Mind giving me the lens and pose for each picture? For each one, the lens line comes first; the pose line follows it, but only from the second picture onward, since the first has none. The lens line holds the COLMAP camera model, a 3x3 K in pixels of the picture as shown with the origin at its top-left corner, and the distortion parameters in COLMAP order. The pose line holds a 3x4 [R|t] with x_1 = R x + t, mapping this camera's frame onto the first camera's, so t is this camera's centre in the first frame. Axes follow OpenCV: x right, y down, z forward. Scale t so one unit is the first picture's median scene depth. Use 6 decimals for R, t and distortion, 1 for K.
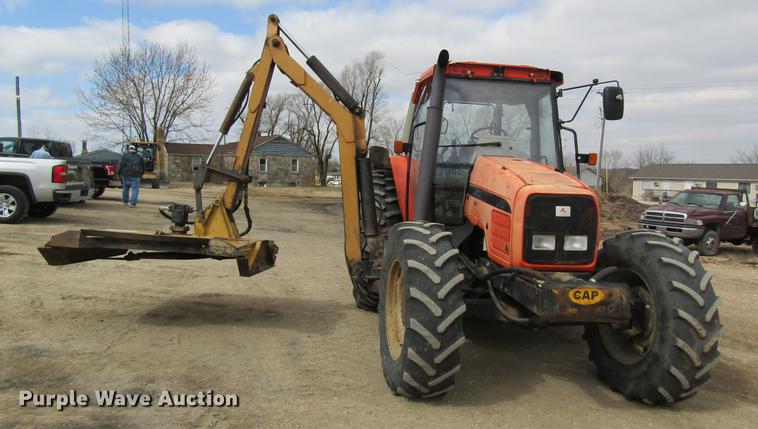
lens RADIAL K [[560.4, 0, 398.6], [0, 560.4, 204.8], [0, 0, 1]] dist [-0.013935, 0.000100]
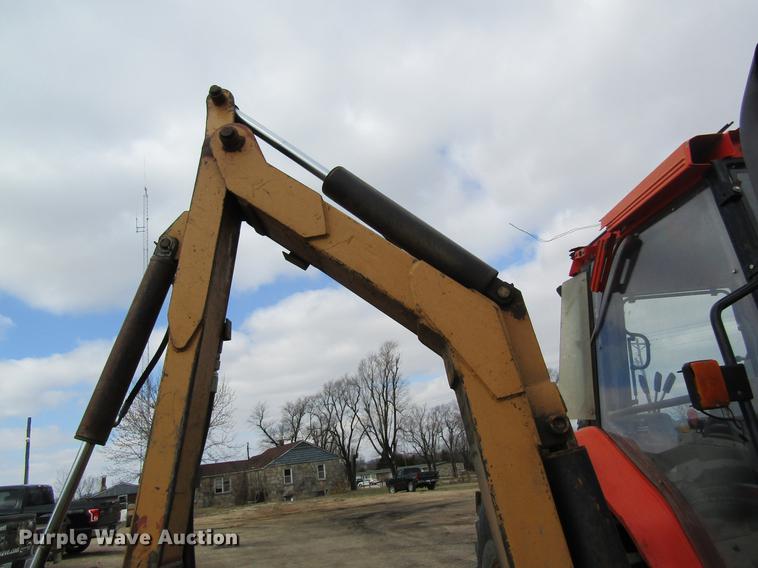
lens RADIAL K [[535.9, 0, 379.0], [0, 535.9, 284.0], [0, 0, 1]] dist [-0.007604, 0.003605]
pose [[0.986681, -0.159500, -0.031935, -0.019408], [0.135863, 0.916024, -0.377413, -0.010558], [0.089451, 0.368047, 0.925494, 0.107113]]
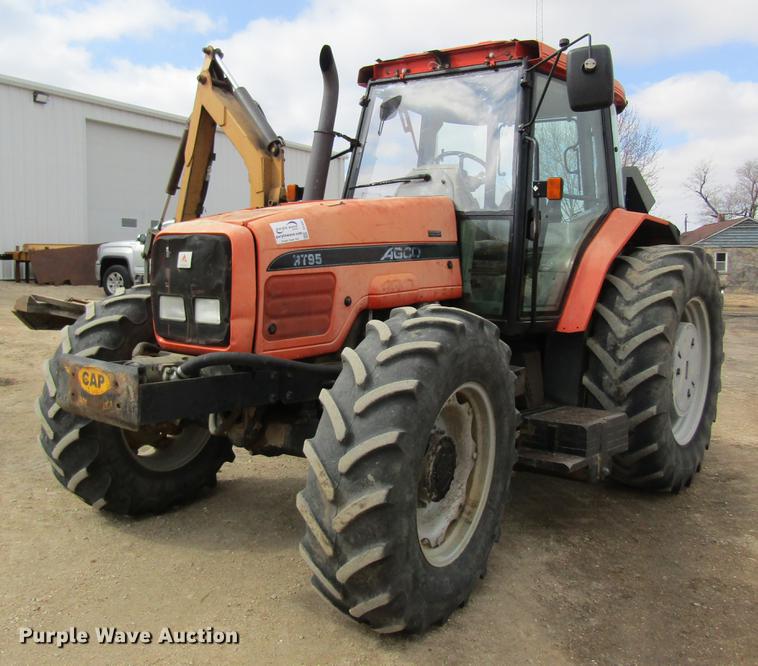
lens RADIAL K [[743.2, 0, 380.4], [0, 743.2, 315.8], [0, 0, 1]] dist [0.000845, -0.000677]
pose [[0.742968, 0.034015, -0.668462, 0.106903], [-0.037573, 0.999253, 0.009087, 0.006188], [0.668272, 0.018365, 0.743690, 0.053764]]
